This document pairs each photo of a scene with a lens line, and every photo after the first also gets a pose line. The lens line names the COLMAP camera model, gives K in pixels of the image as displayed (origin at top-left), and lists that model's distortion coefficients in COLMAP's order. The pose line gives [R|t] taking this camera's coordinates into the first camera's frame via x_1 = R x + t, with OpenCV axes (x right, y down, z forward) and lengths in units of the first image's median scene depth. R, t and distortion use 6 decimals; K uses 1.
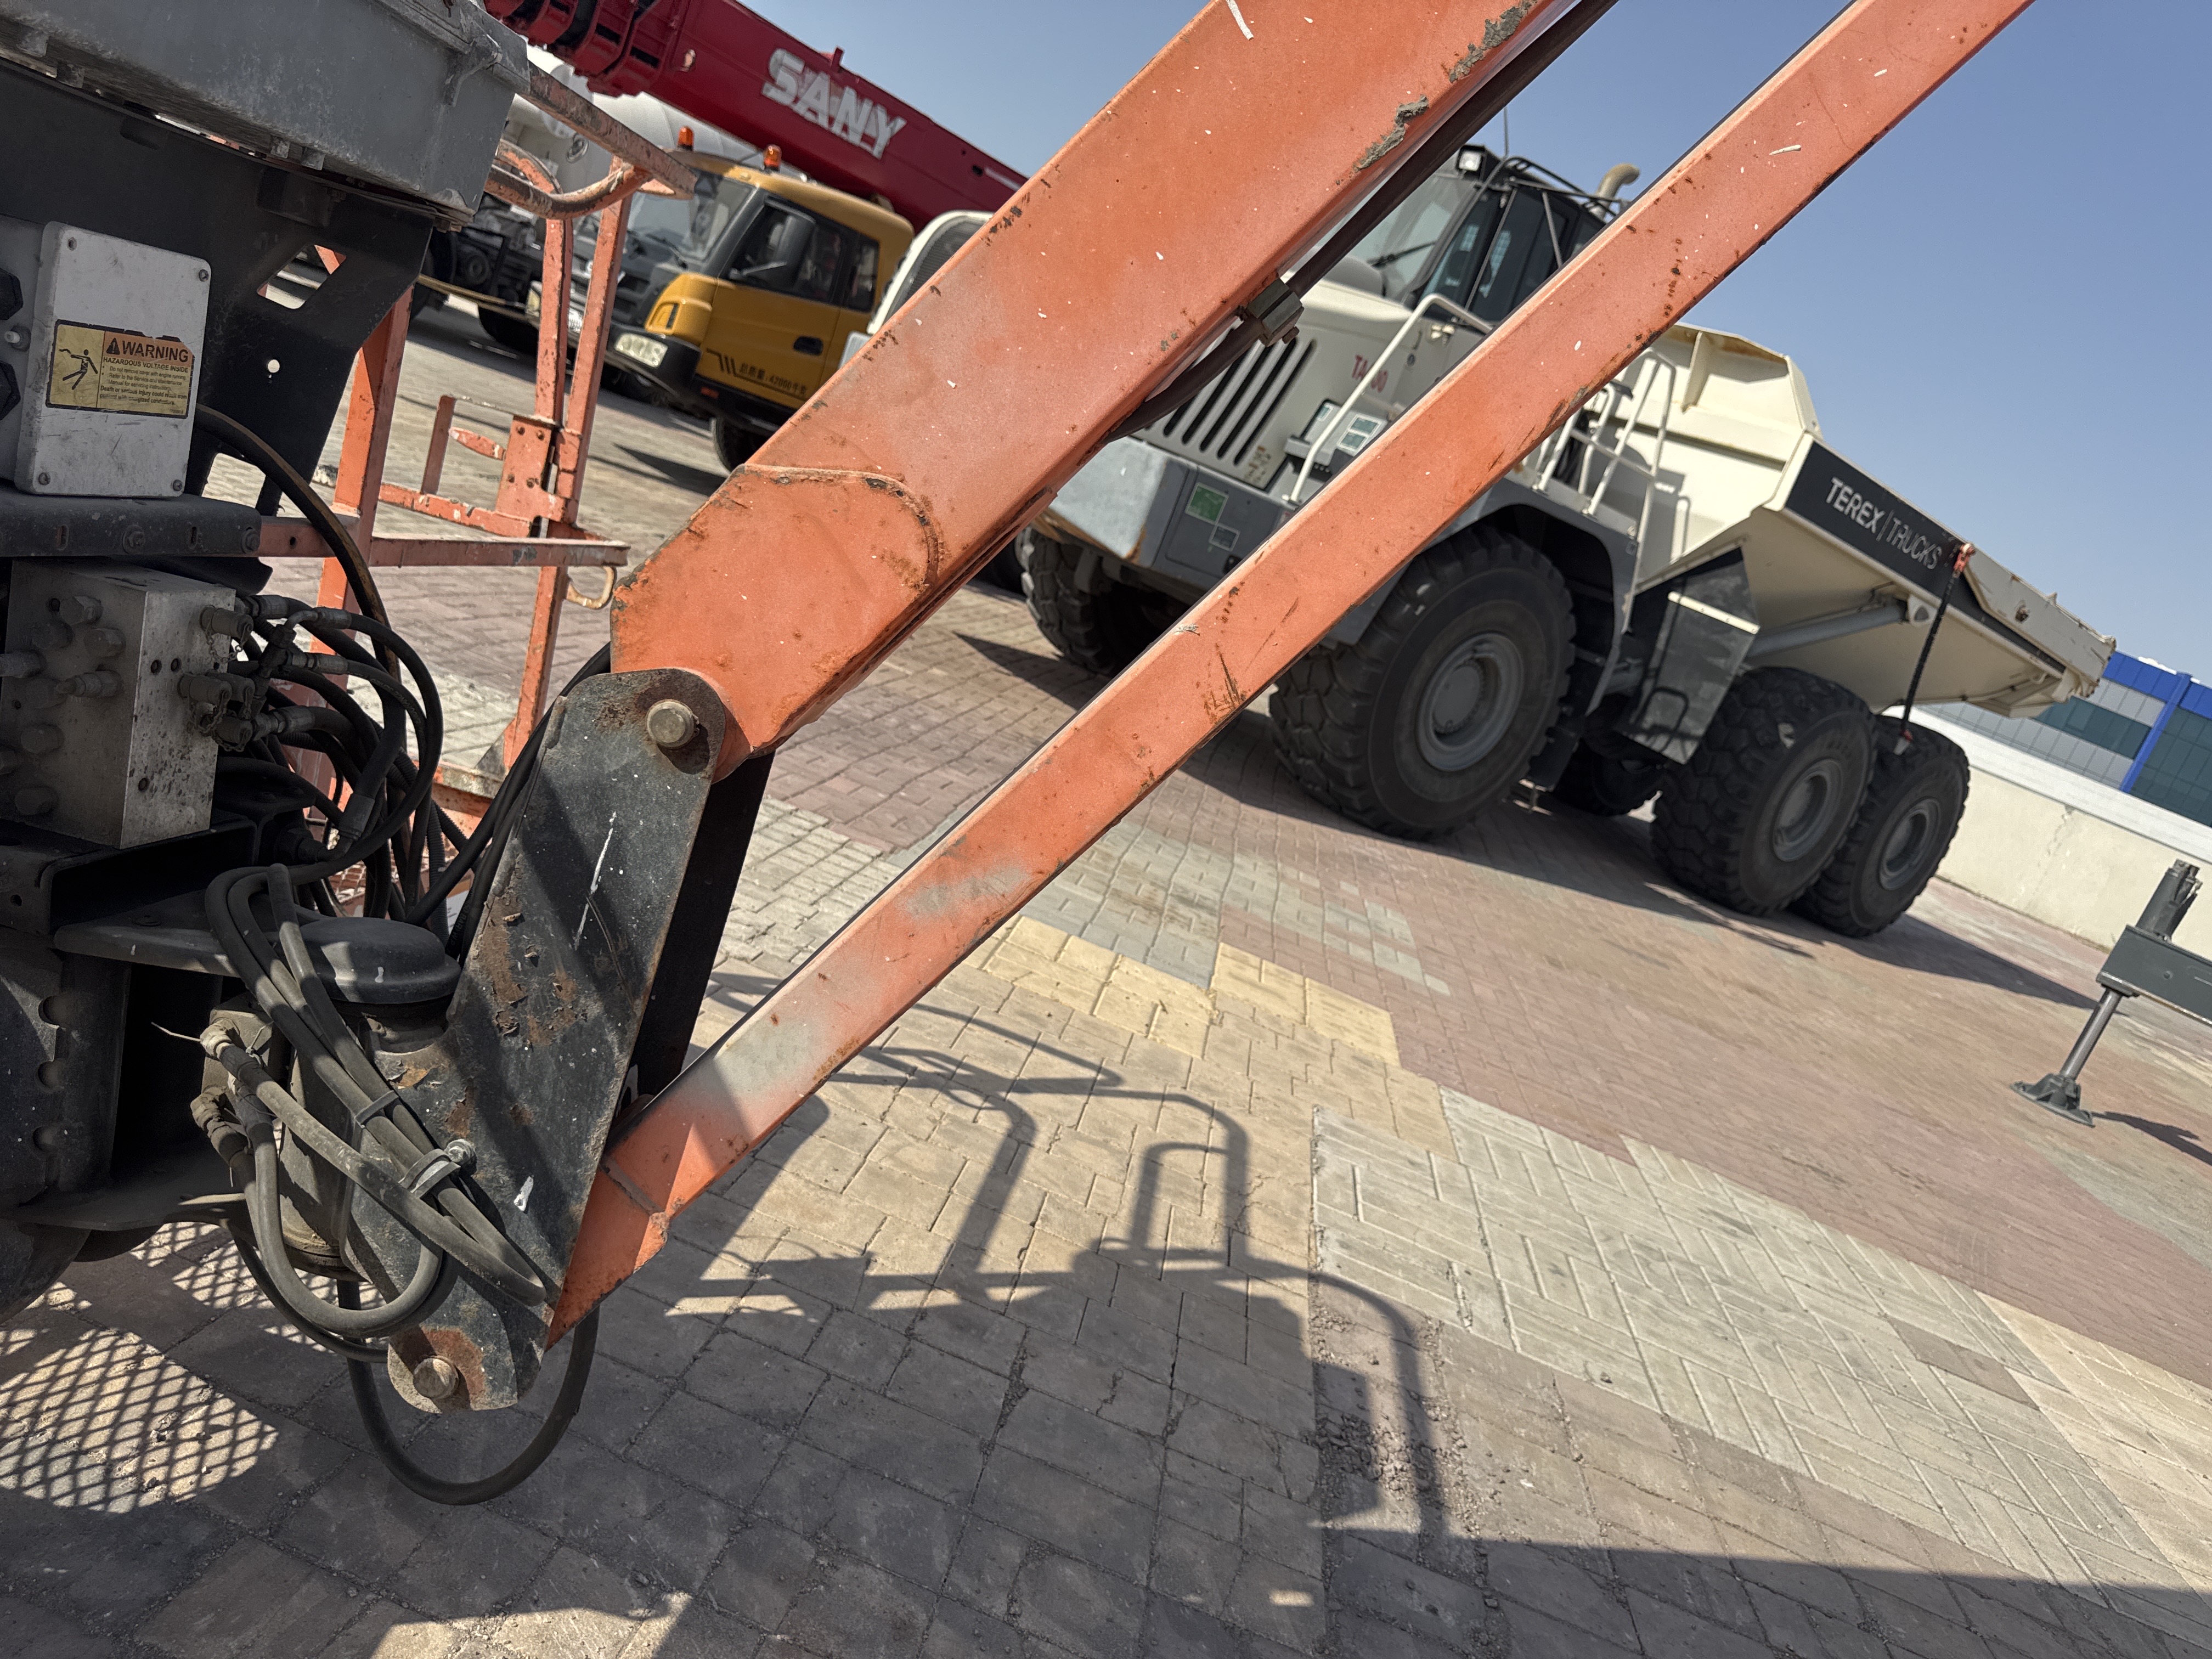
lens RADIAL K [[1565.5, 0, 1109.4], [0, 1565.5, 848.4], [0, 0, 1]] dist [0.041563, -0.057992]
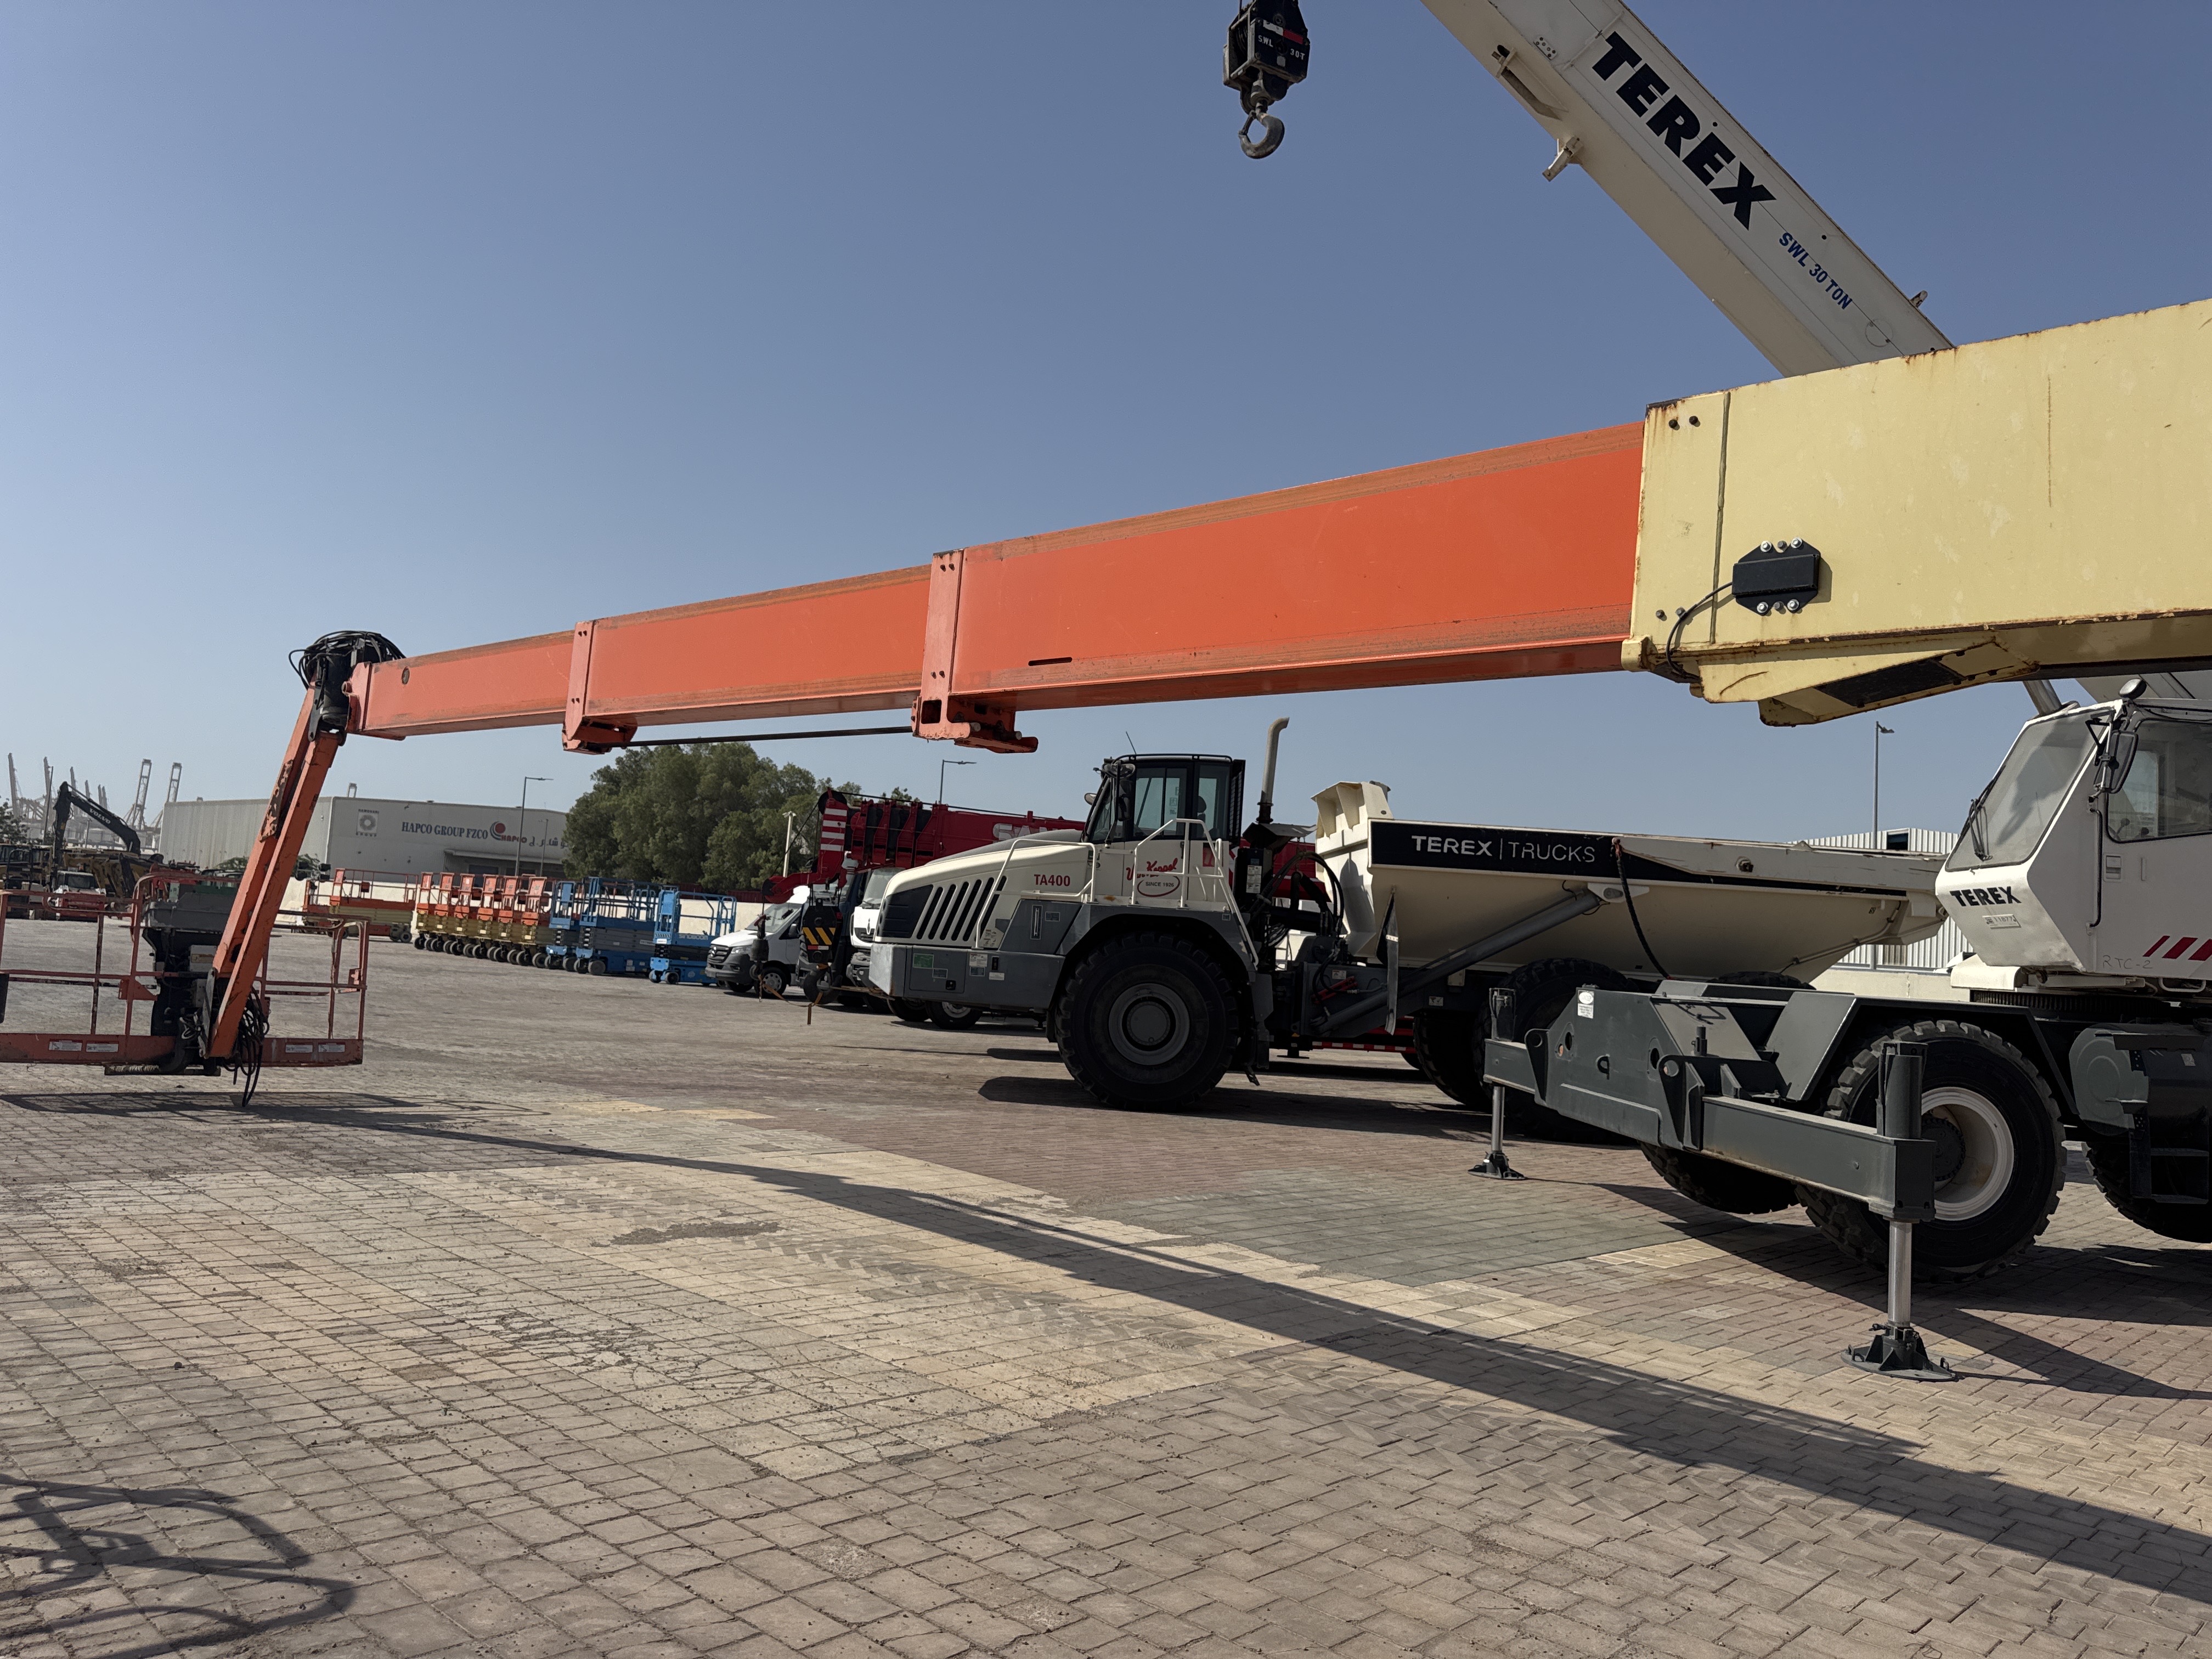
lens RADIAL K [[1565.3, 0, 1093.3], [0, 1565.3, 833.4], [0, 0, 1]] dist [0.043902, -0.003793]
pose [[0.766729, -0.351137, -0.537429, 1.218474], [0.078286, 0.882047, -0.464612, 0.535633], [0.637180, 0.314158, 0.703780, -0.351328]]
